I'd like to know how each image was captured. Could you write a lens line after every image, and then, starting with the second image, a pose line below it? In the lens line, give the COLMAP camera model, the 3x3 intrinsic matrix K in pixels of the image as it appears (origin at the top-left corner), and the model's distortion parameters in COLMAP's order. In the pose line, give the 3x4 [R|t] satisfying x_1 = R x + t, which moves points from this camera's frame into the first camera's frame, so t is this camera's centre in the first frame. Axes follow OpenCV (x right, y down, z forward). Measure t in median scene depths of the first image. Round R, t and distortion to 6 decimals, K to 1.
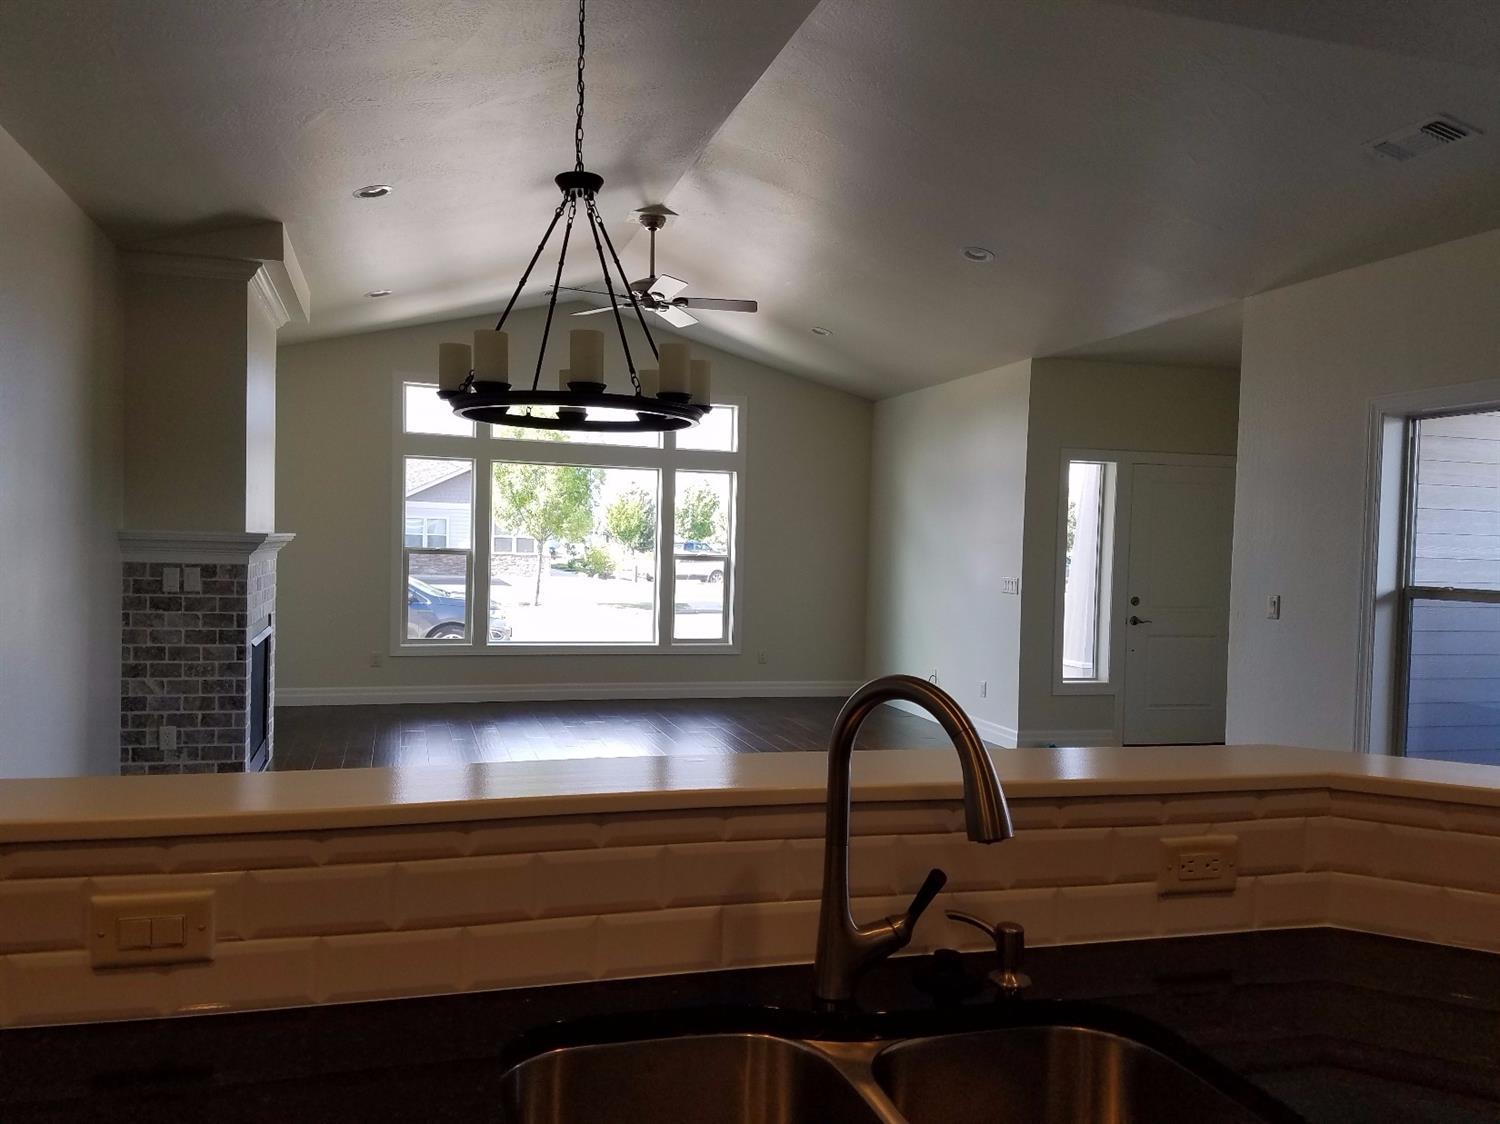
lens RADIAL K [[1141.5, 0, 749.8], [0, 1141.5, 569.2], [0, 0, 1]] dist [0.000301, -0.000252]
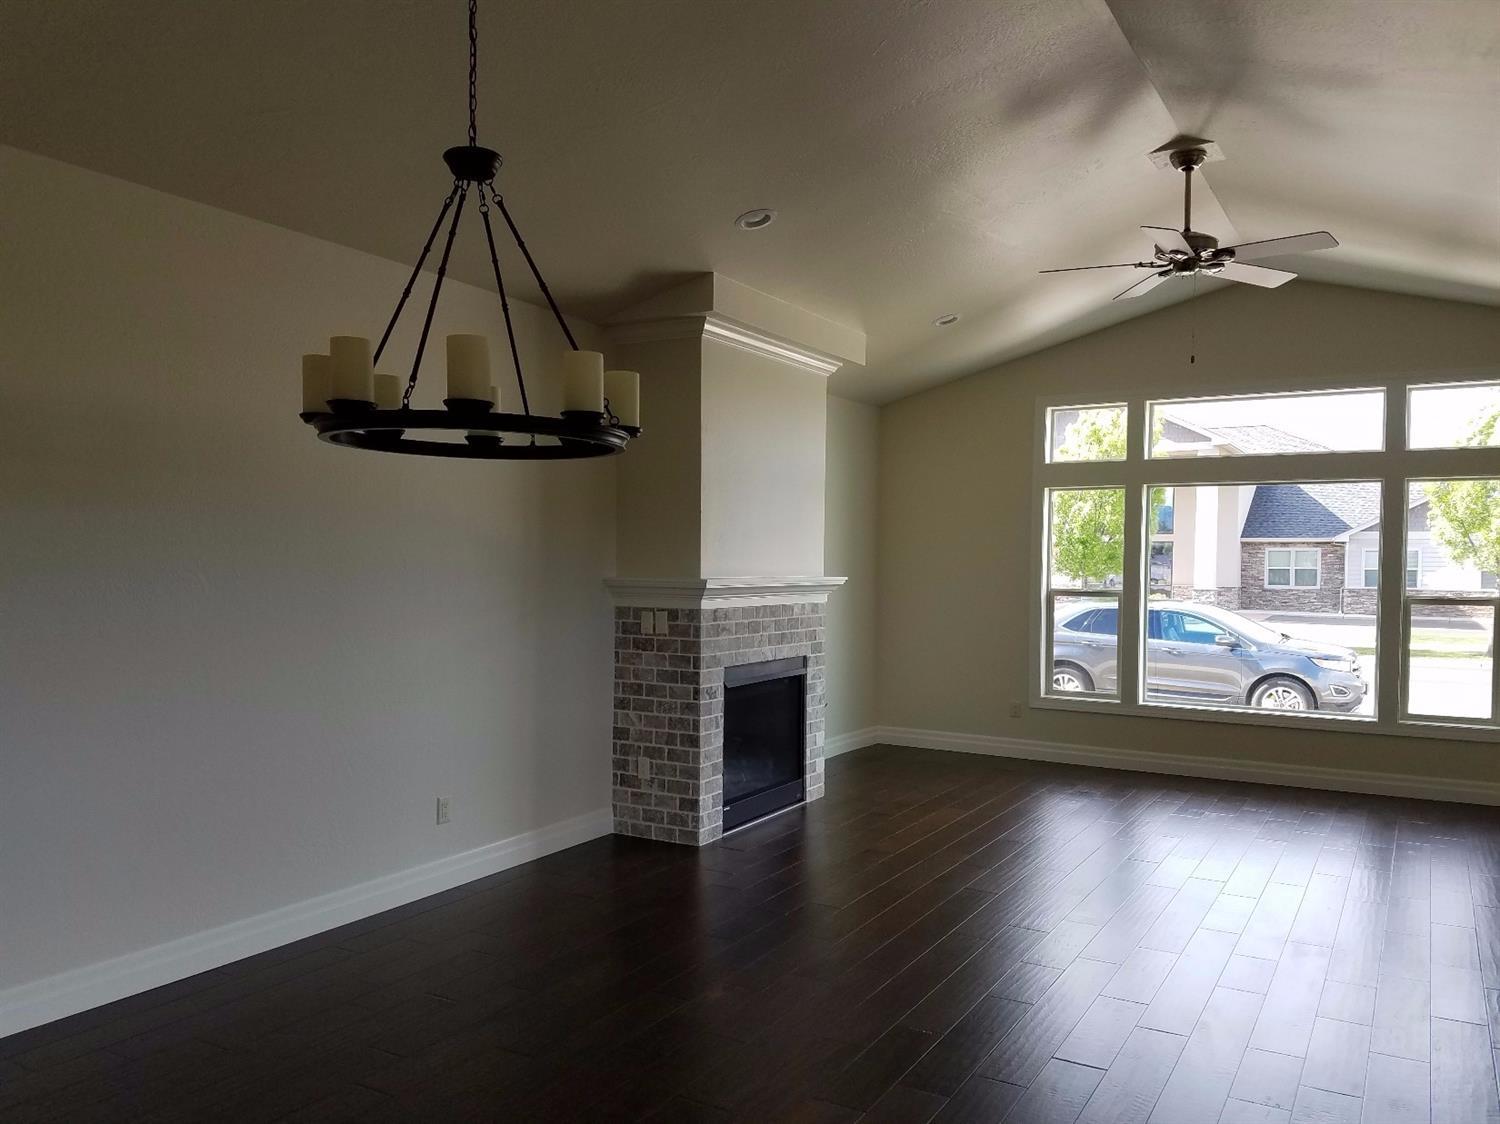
lens RADIAL K [[1134.5, 0, 750.0], [0, 1134.5, 588.9], [0, 0, 1]] dist [0.153925, -0.000209]
pose [[0.670901, -0.006762, -0.741516, 0.365593], [-0.004923, 0.999896, -0.013573, -0.008647], [0.741531, 0.012757, 0.670798, 0.341836]]
